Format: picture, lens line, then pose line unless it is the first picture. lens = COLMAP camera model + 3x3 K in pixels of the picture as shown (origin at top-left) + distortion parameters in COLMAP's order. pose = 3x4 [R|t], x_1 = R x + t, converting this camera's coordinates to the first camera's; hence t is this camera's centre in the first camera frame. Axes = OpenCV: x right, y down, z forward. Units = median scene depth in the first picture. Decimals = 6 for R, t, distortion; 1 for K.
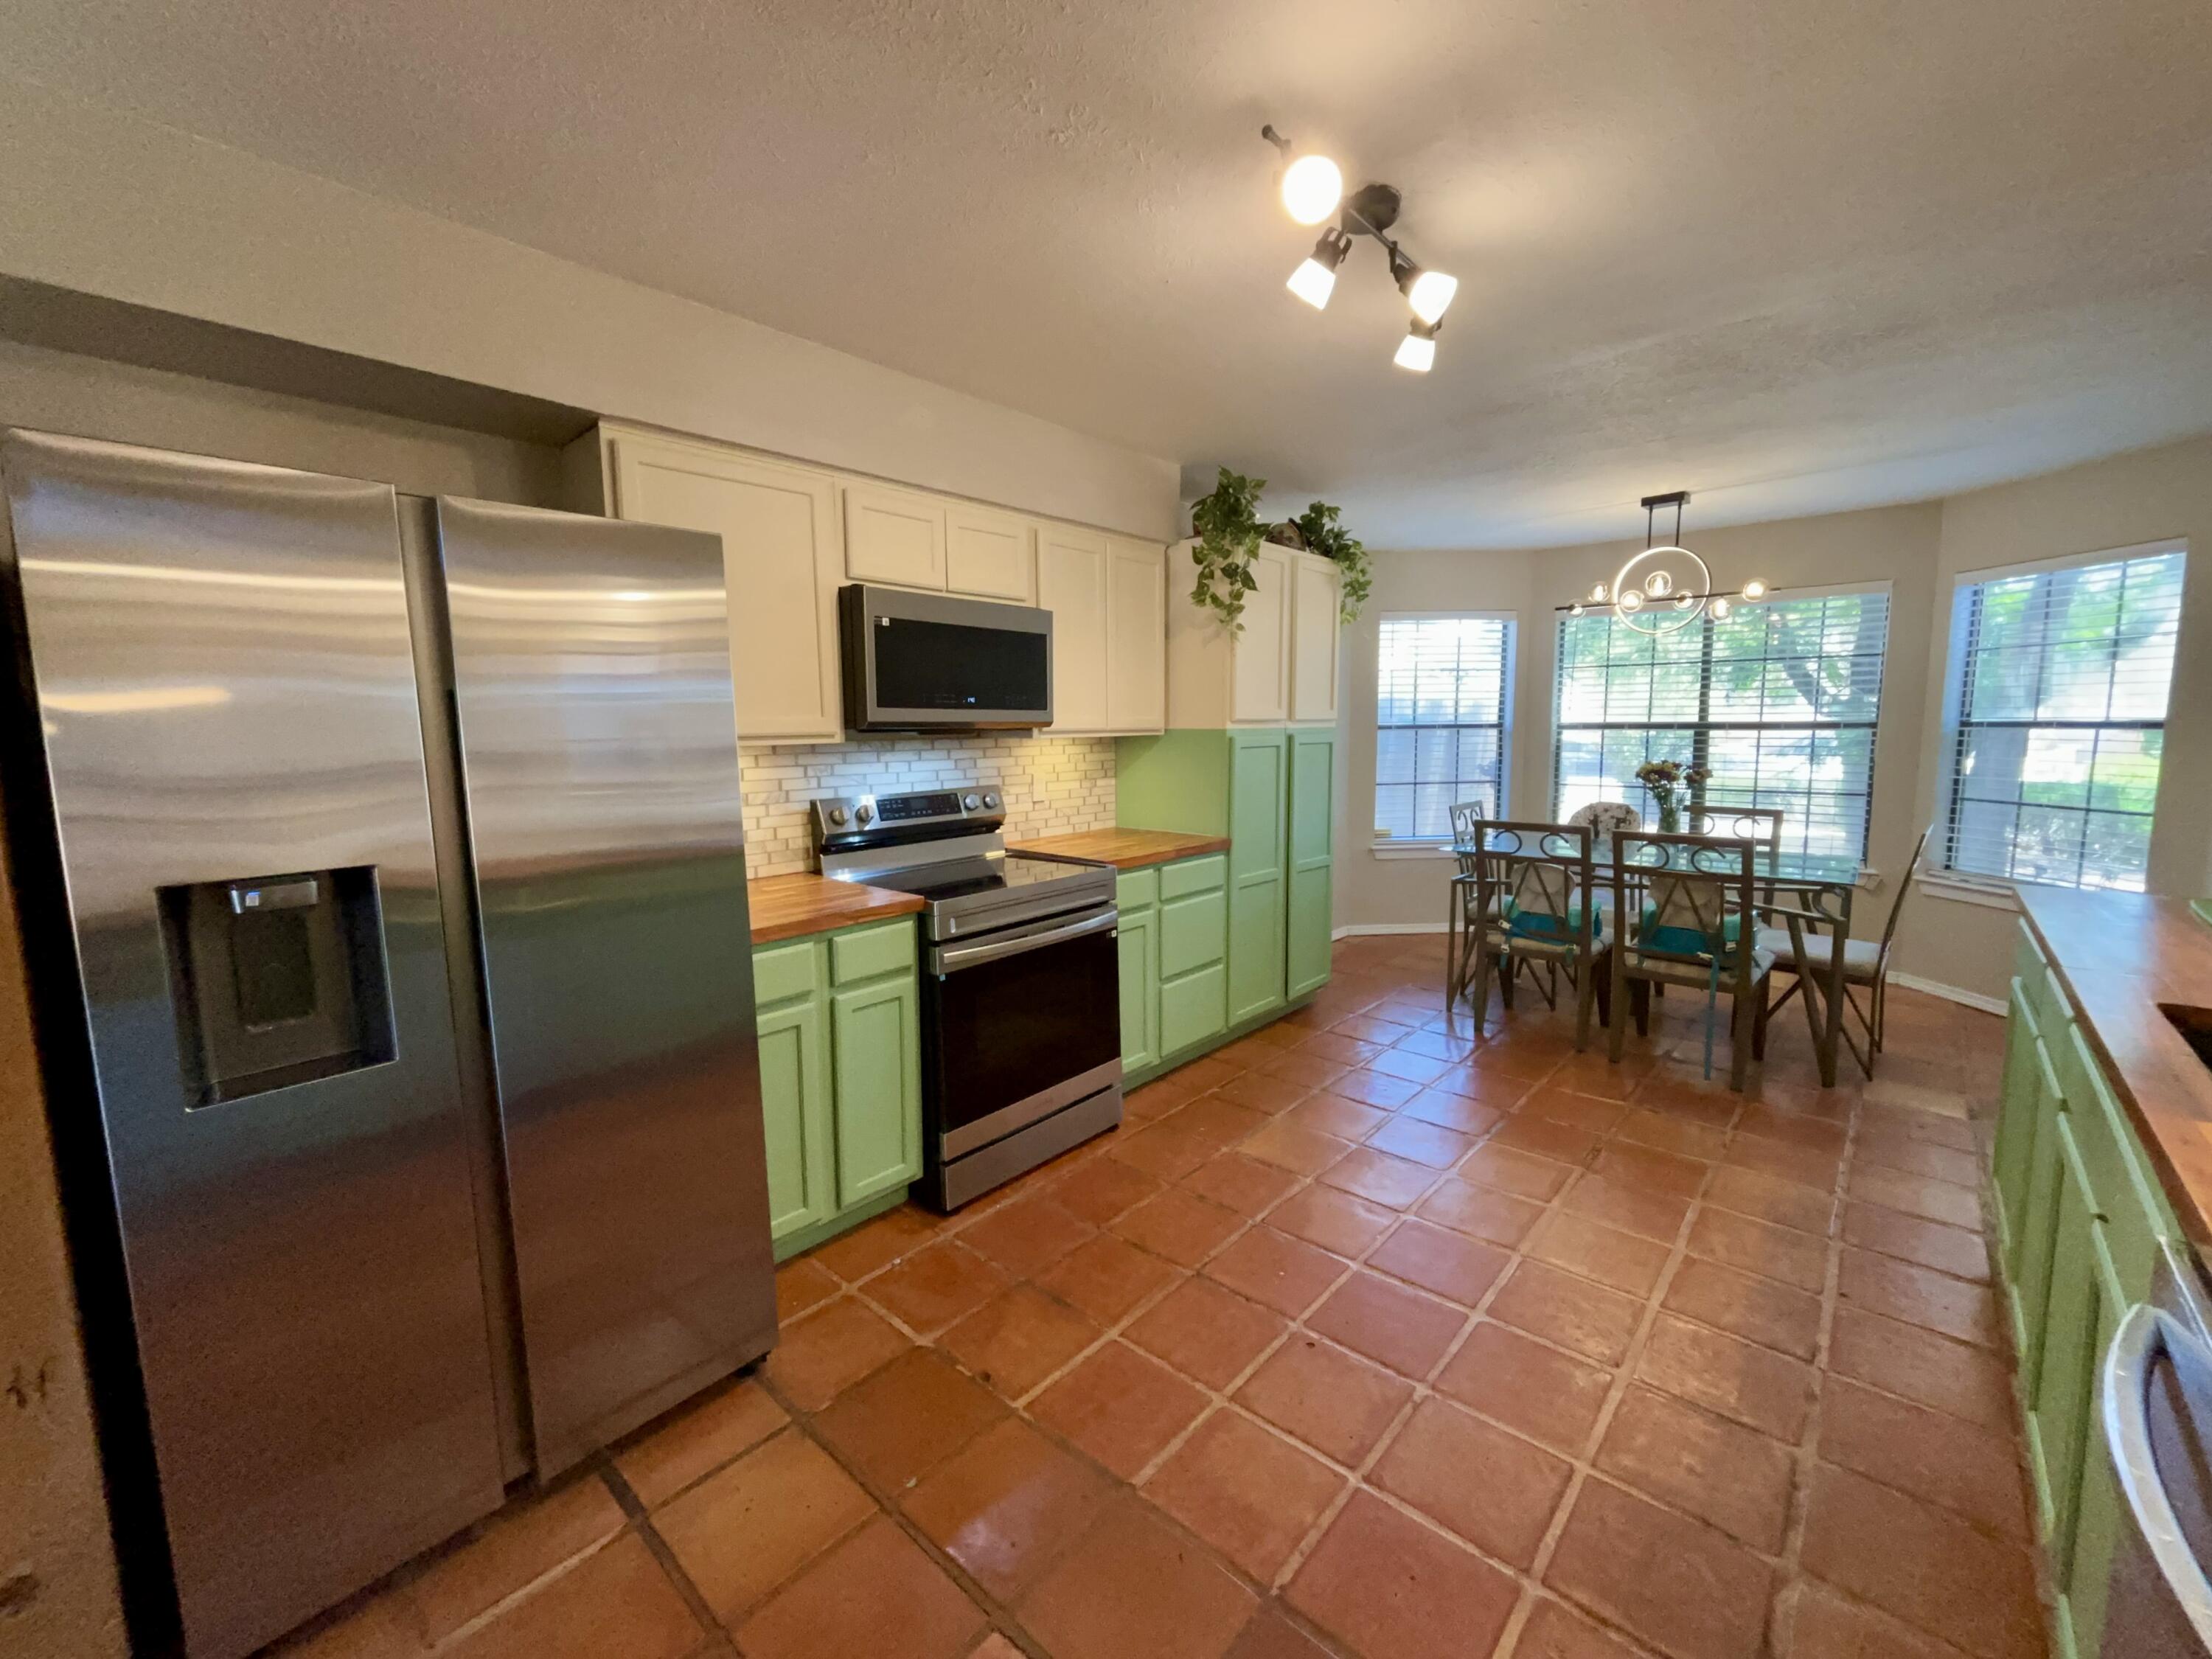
lens RADIAL K [[898.4, 0, 1097.1], [0, 898.4, 823.0], [0, 0, 1]] dist [0.012648, -0.000161]
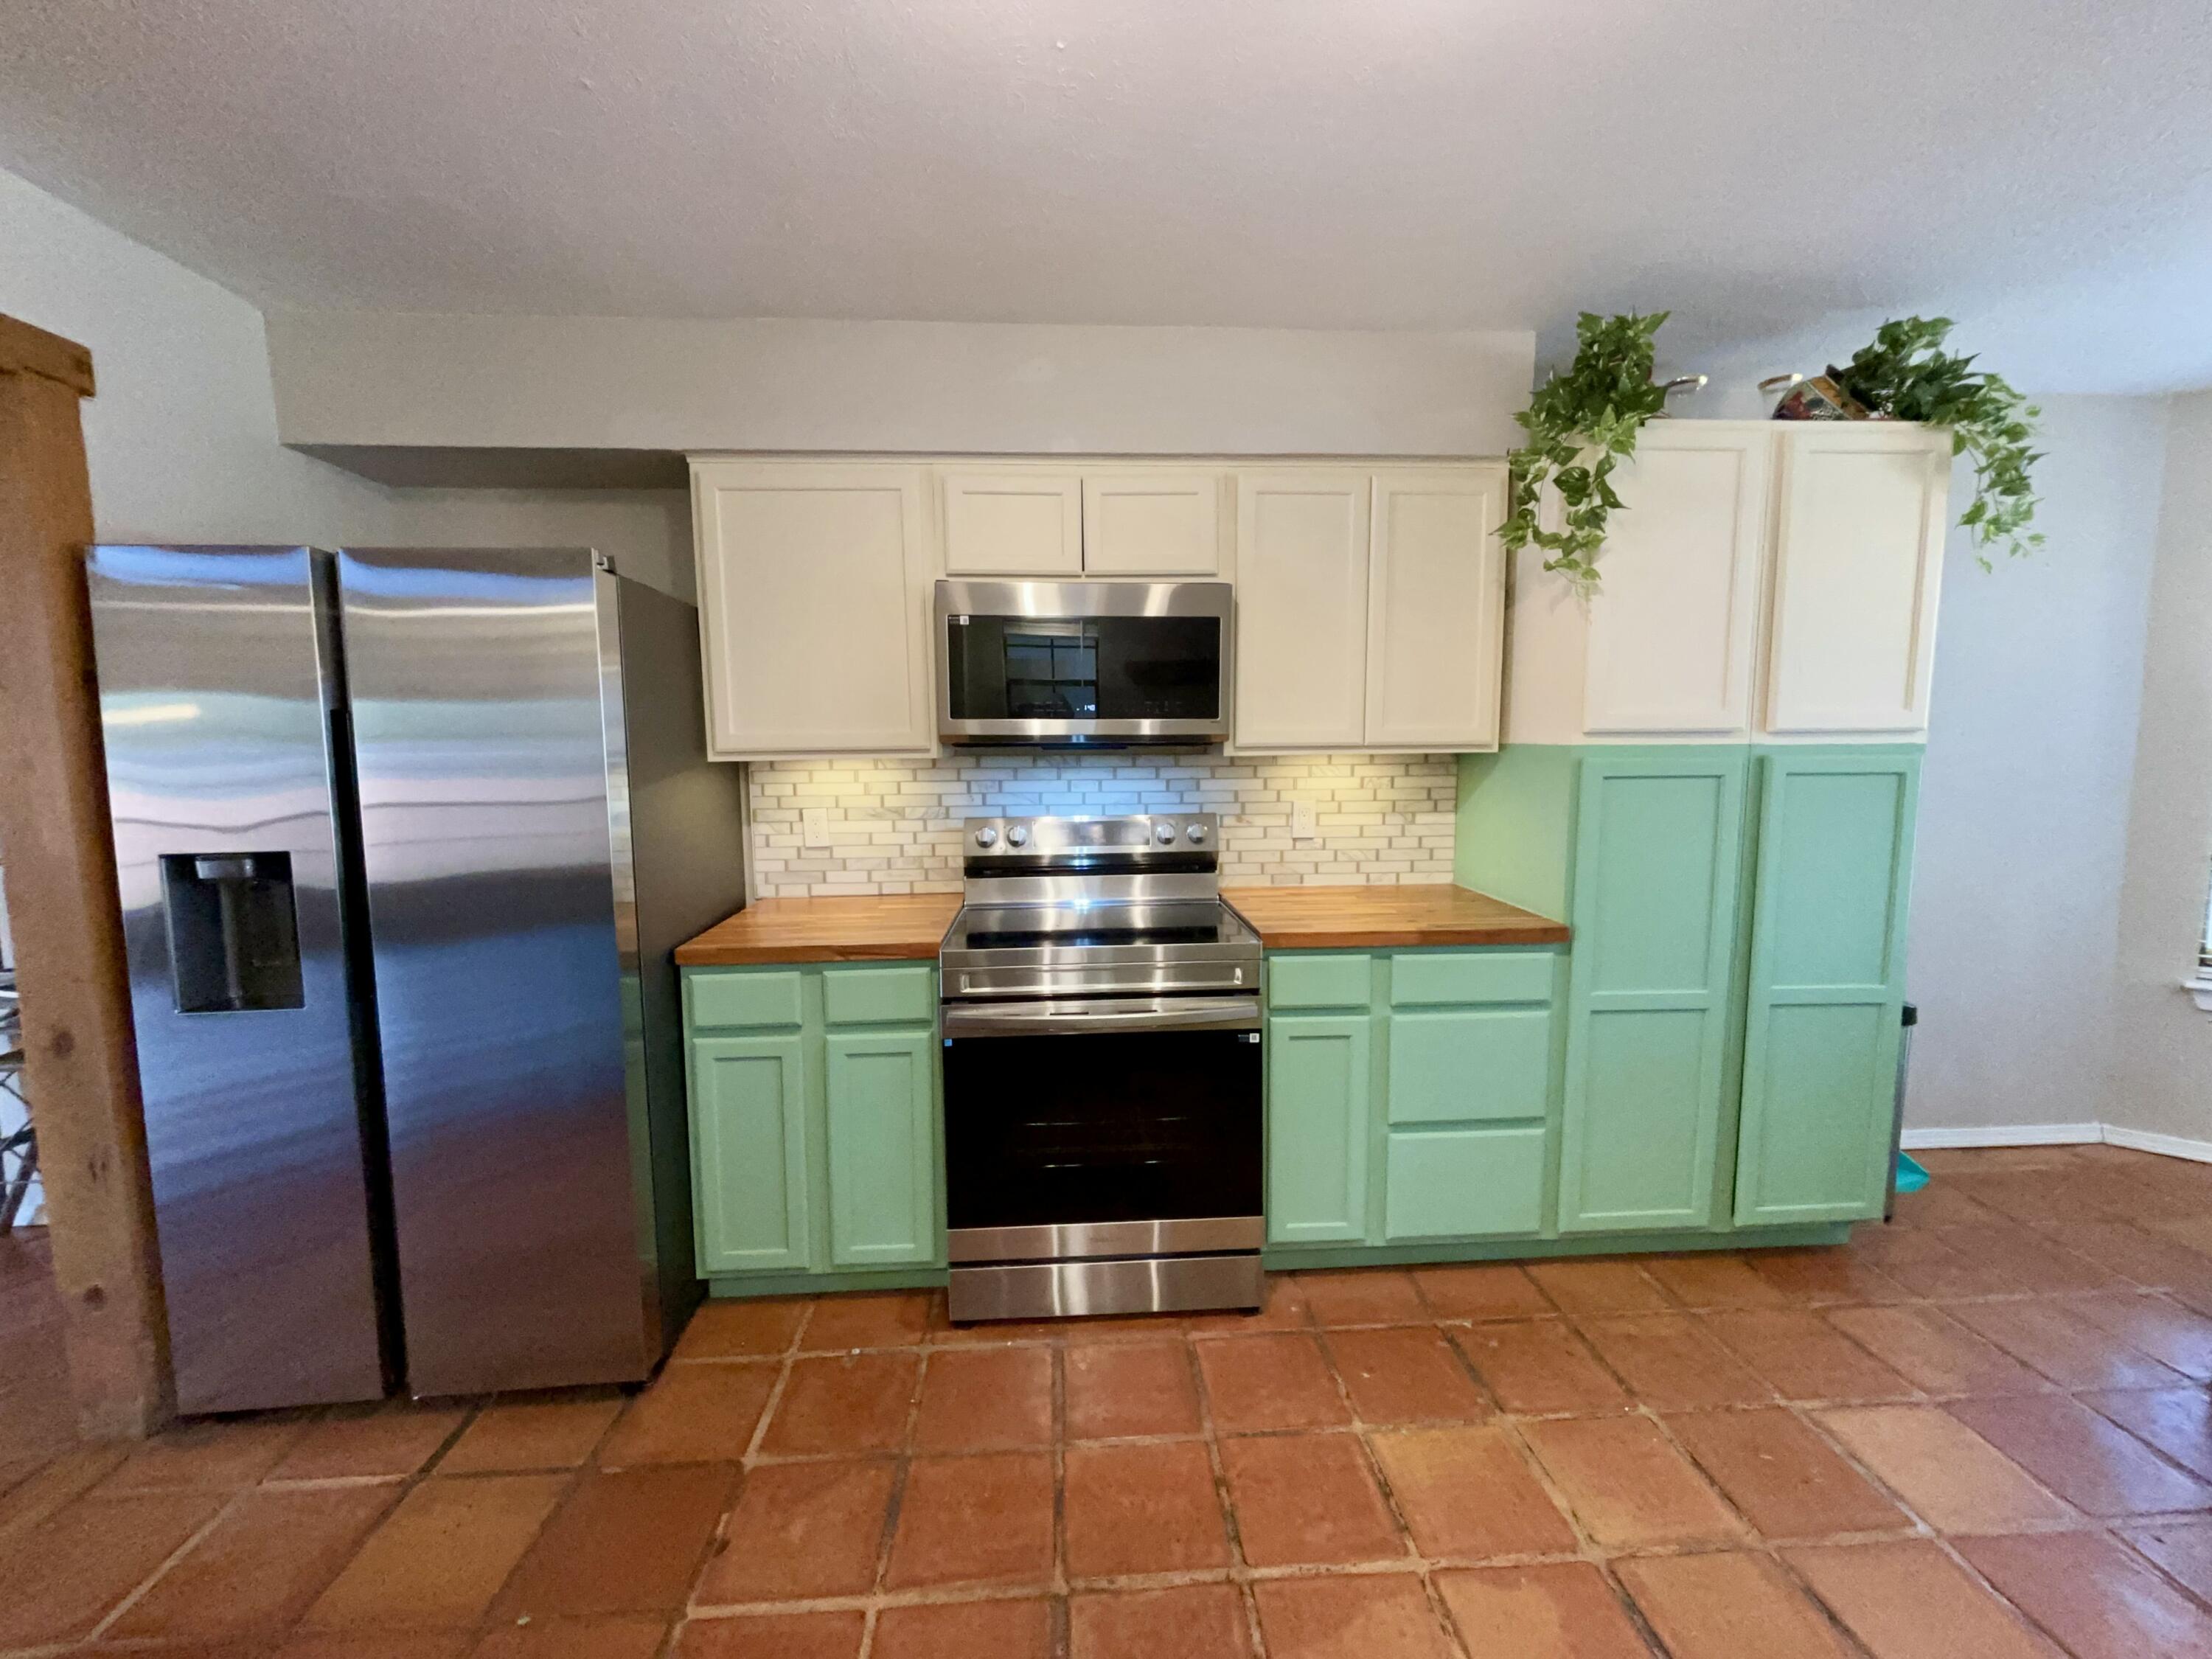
lens RADIAL K [[900.8, 0, 1100.8], [0, 900.8, 822.1], [0, 0, 1]] dist [0.002141, -0.000073]
pose [[0.713470, 0.073260, -0.696845, 0.358518], [-0.076391, 0.996724, 0.026573, -0.047216], [0.696509, 0.034273, 0.716729, 0.358288]]
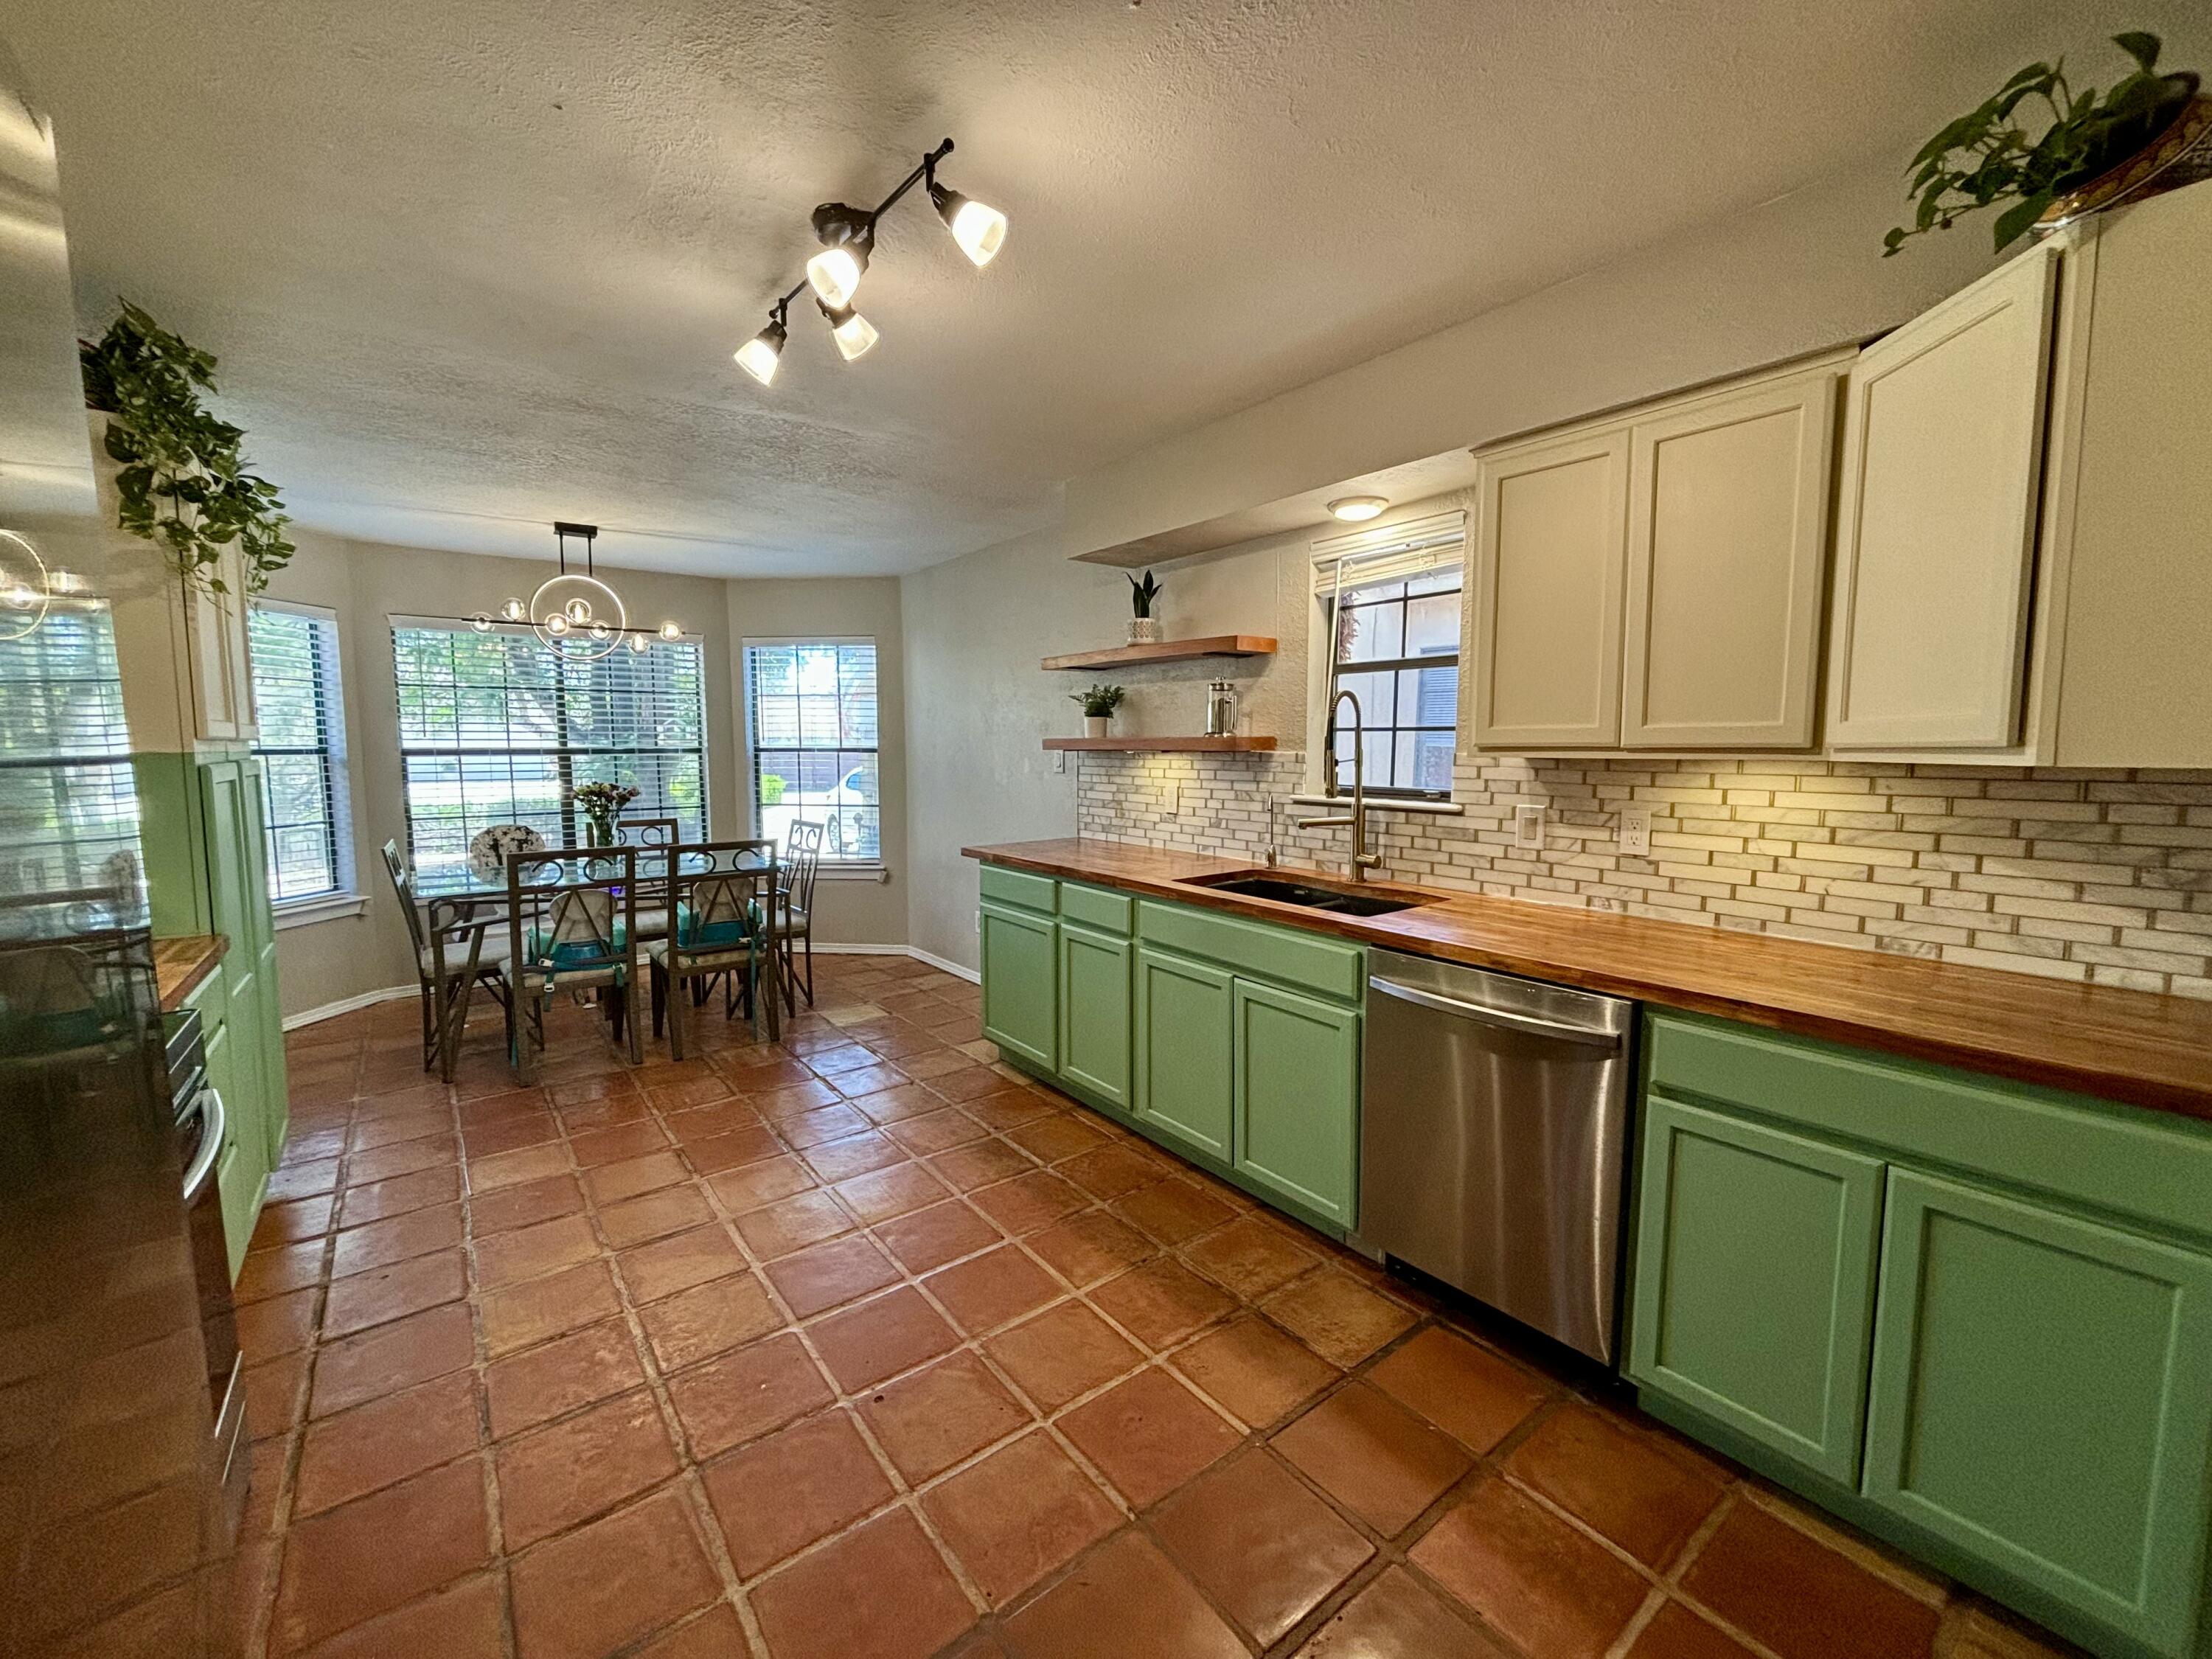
lens RADIAL K [[886.5, 0, 1099.0], [0, 886.5, 826.3], [0, 0, 1]] dist [0.000939, -0.000154]
pose [[0.174706, -0.083174, 0.981101, -0.343978], [0.109790, 0.991858, 0.064536, -0.029243], [-0.978480, 0.096440, 0.182415, 0.322301]]
